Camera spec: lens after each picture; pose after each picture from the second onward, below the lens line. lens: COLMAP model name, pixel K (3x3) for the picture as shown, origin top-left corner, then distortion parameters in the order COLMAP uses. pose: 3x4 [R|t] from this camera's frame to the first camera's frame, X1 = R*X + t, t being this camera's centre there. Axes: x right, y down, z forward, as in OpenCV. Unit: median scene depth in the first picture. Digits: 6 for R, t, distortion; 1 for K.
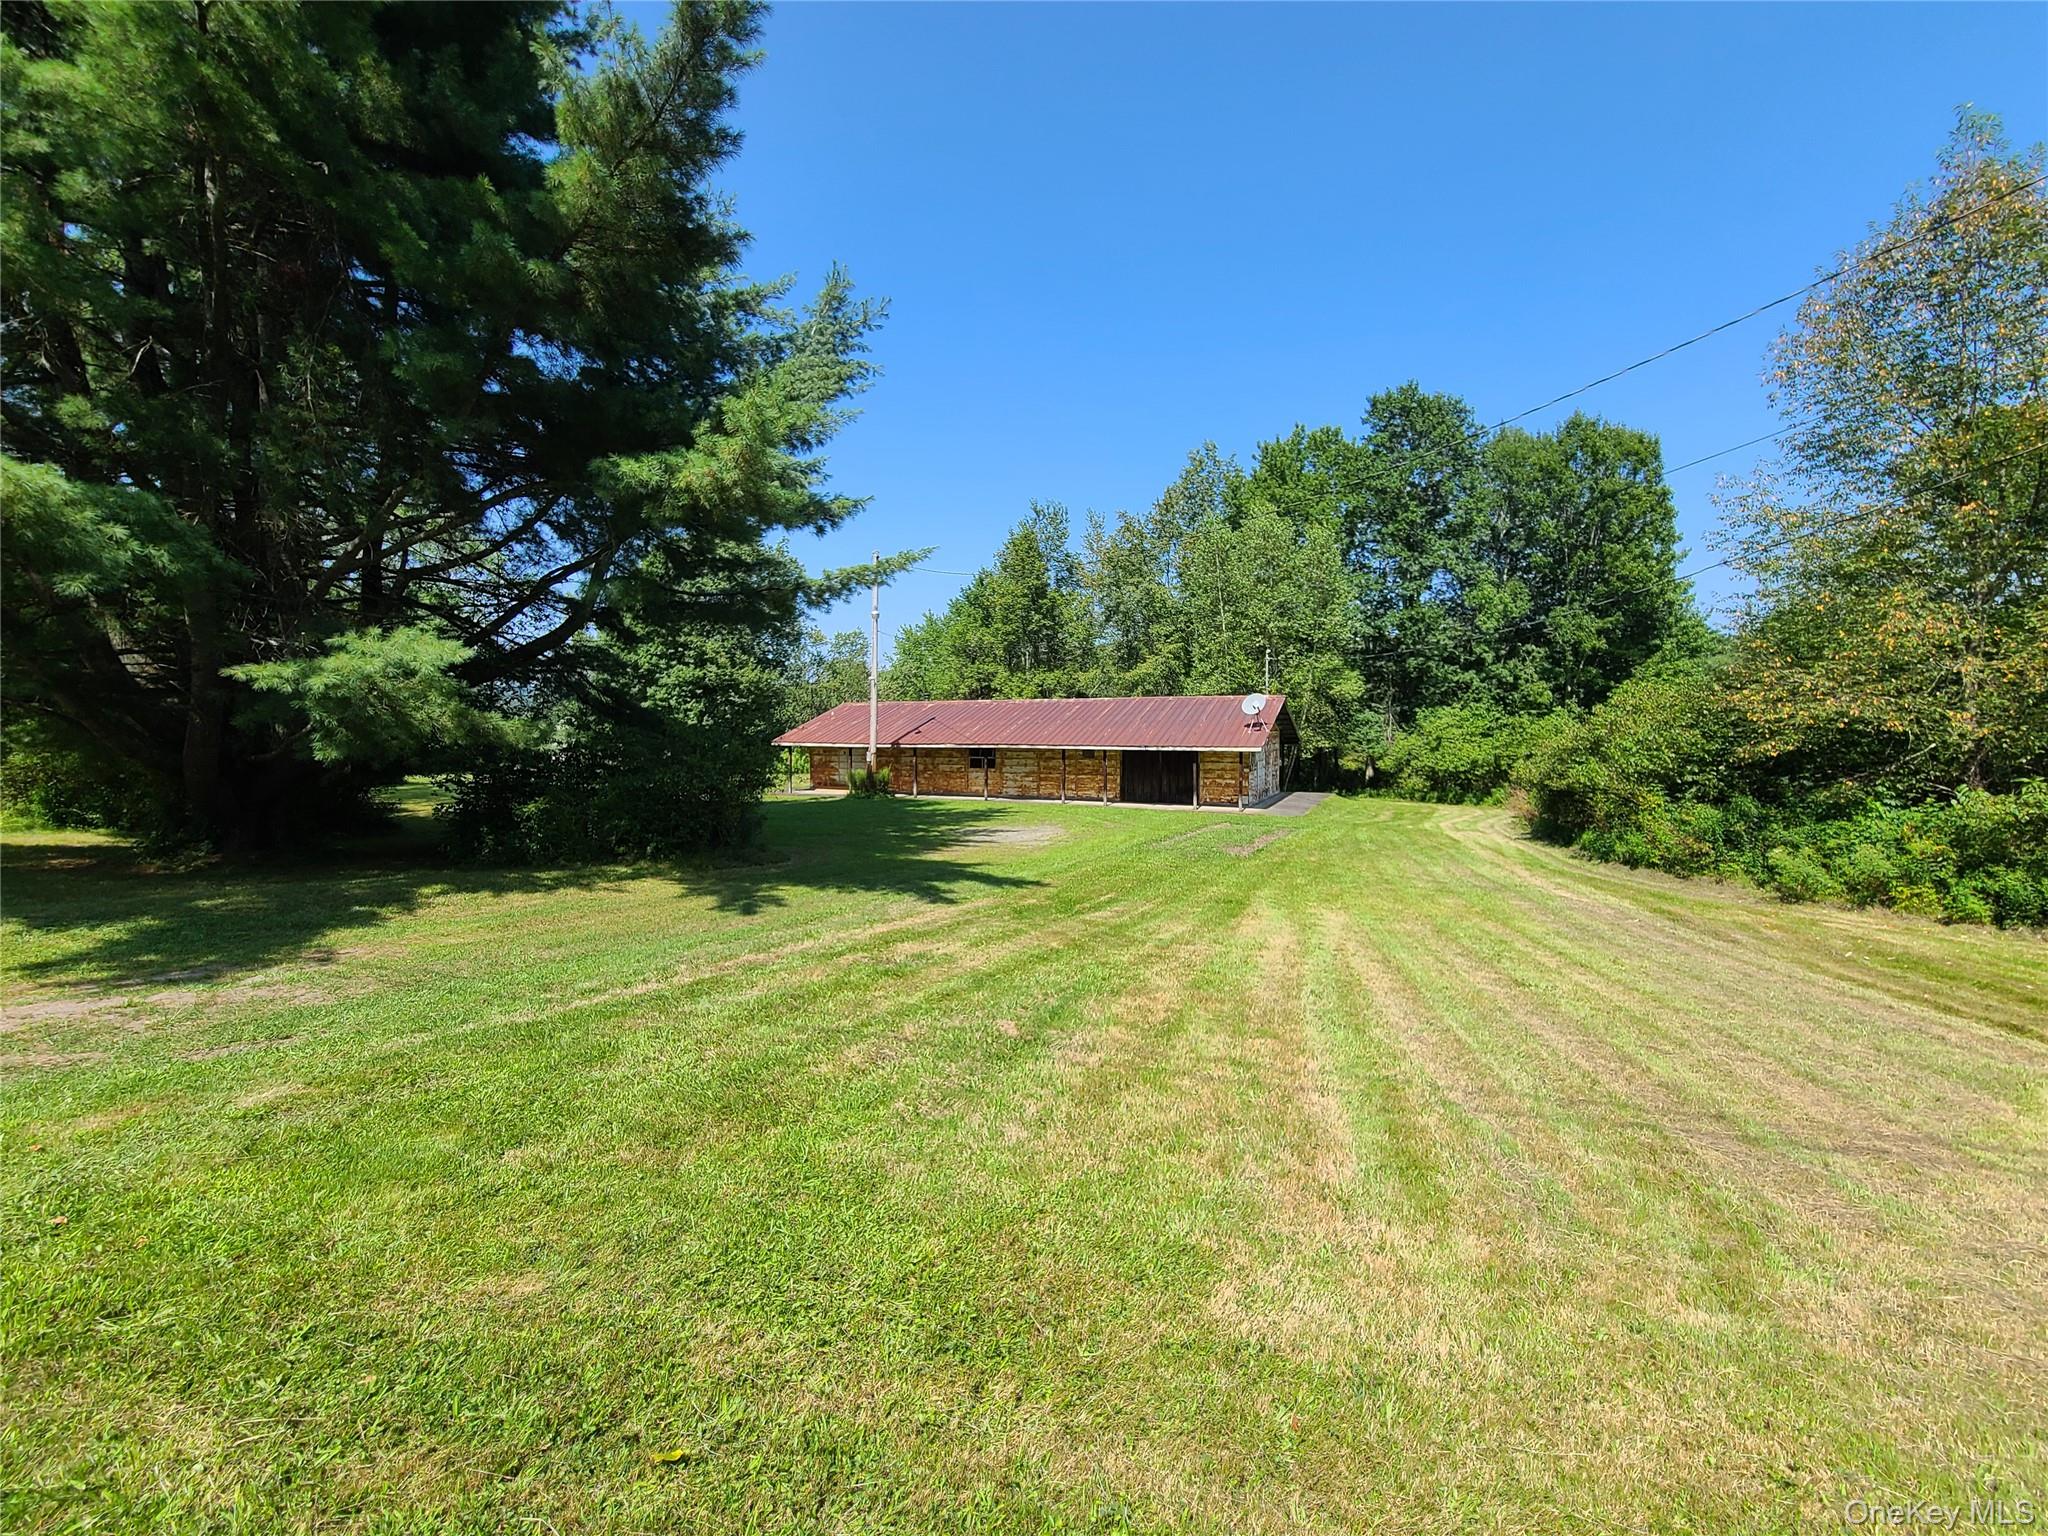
lens RADIAL K [[812.9, 0, 1024.0], [0, 812.9, 768.0], [0, 0, 1]] dist [-0.000239, -0.000039]
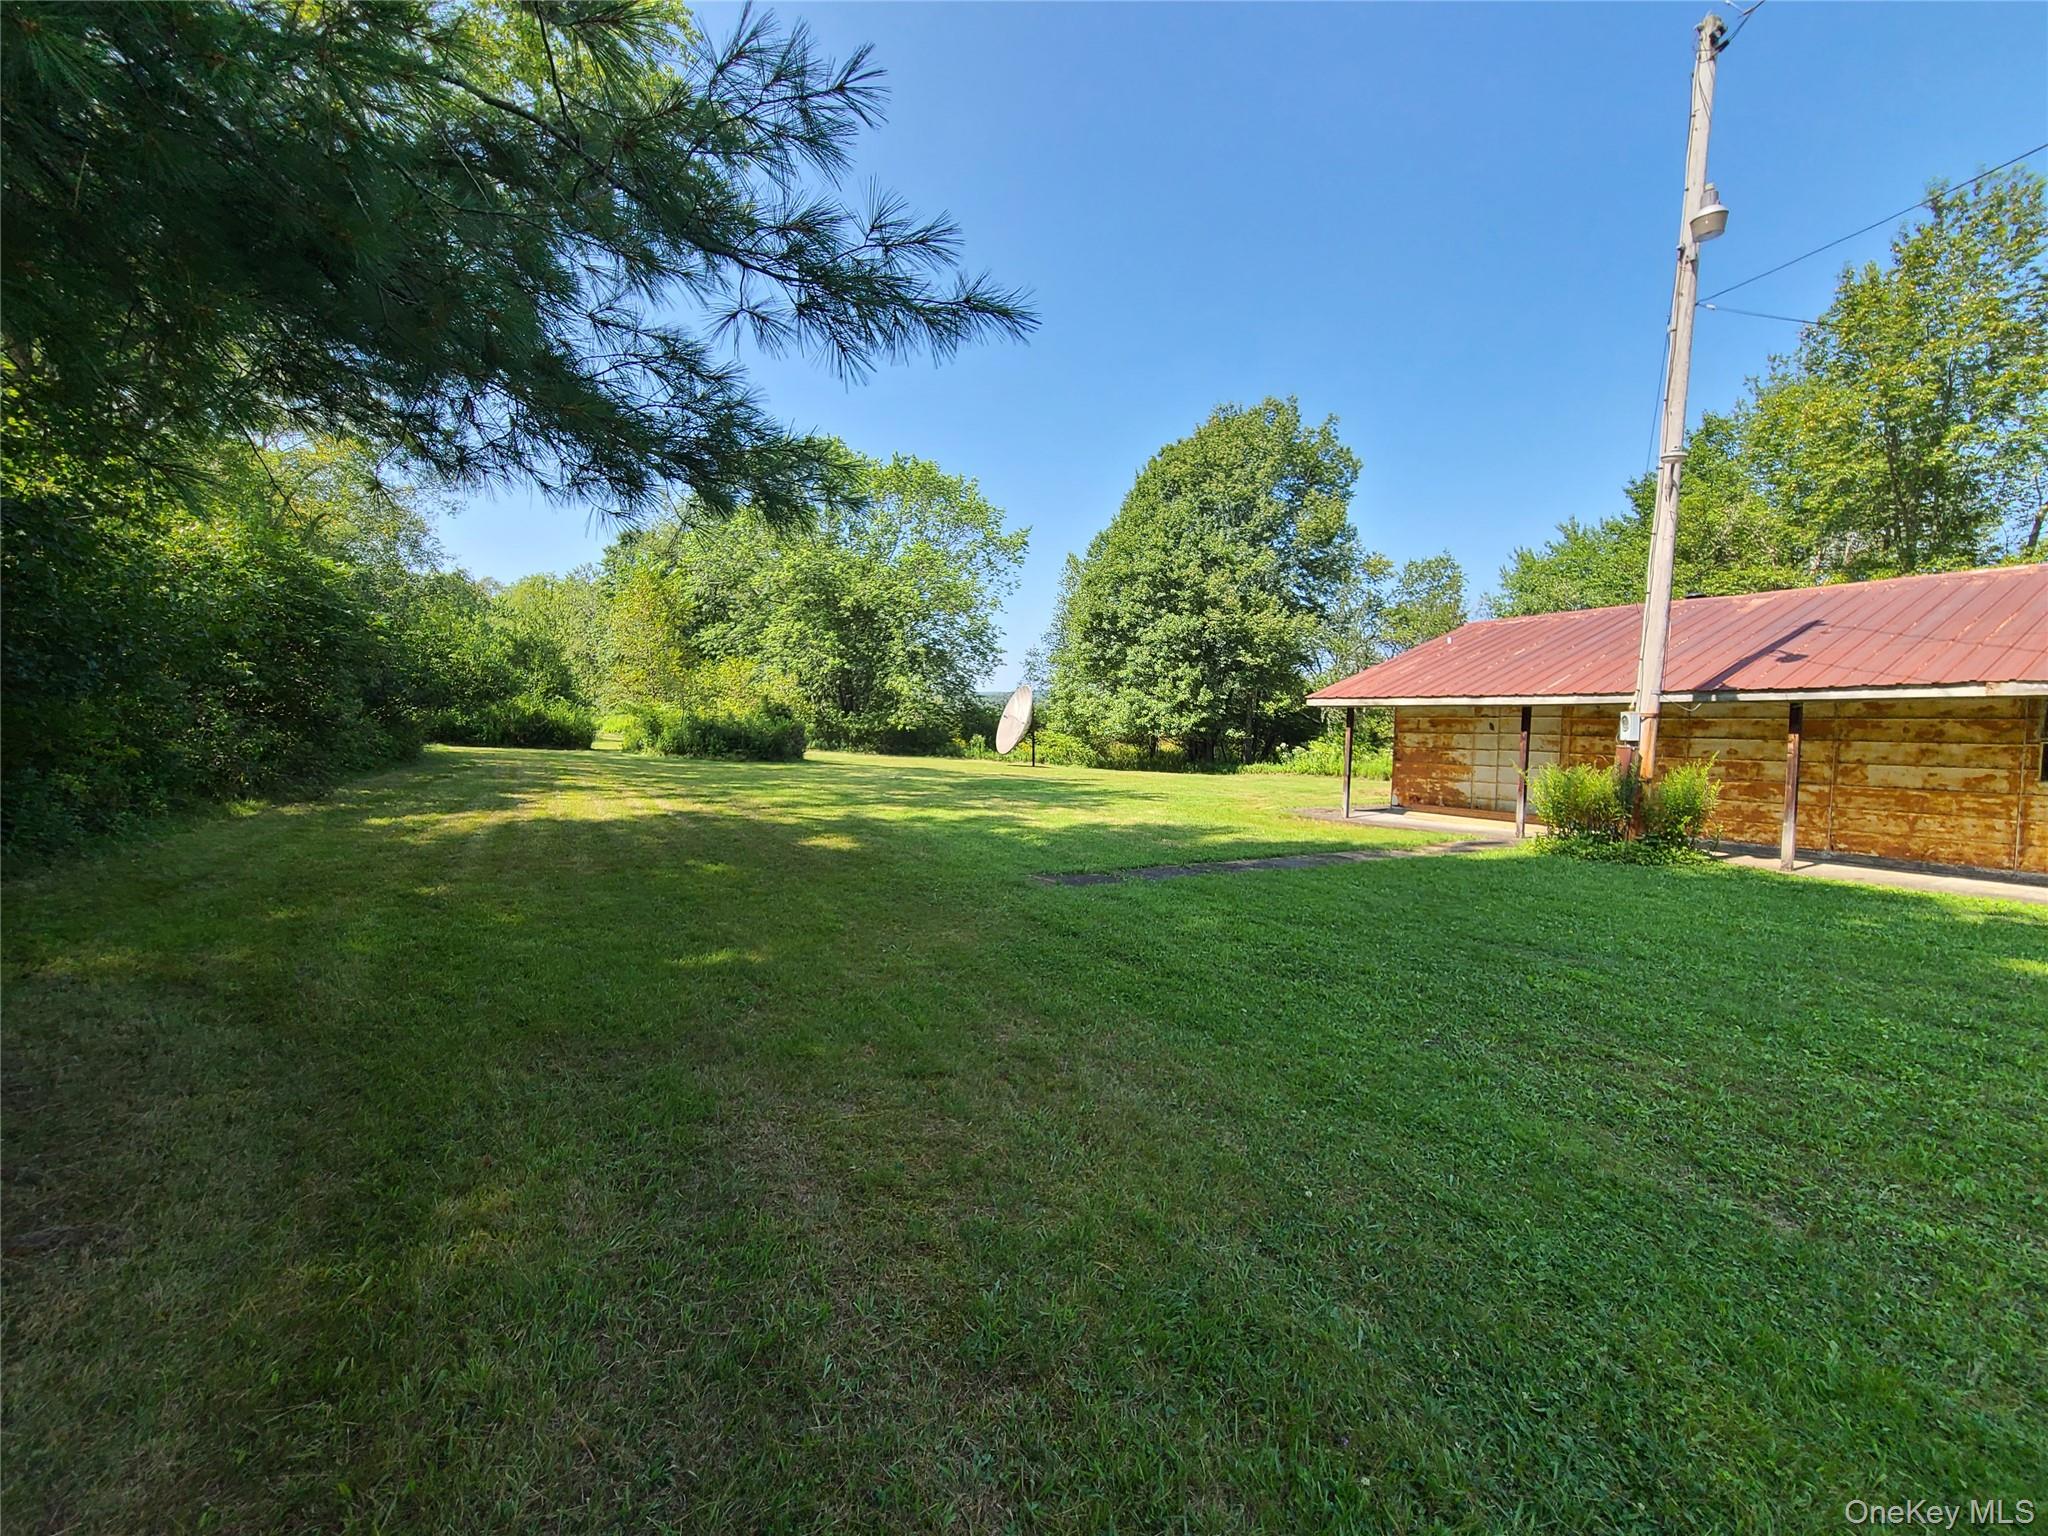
lens RADIAL K [[812.9, 0, 1024.0], [0, 812.9, 768.0], [0, 0, 1]] dist [-0.000239, -0.000039]
pose [[0.814879, 0.042604, -0.578063, -0.173892], [-0.047324, 0.998856, 0.006905, 0.009573], [0.577695, 0.021730, 0.815963, 0.535165]]
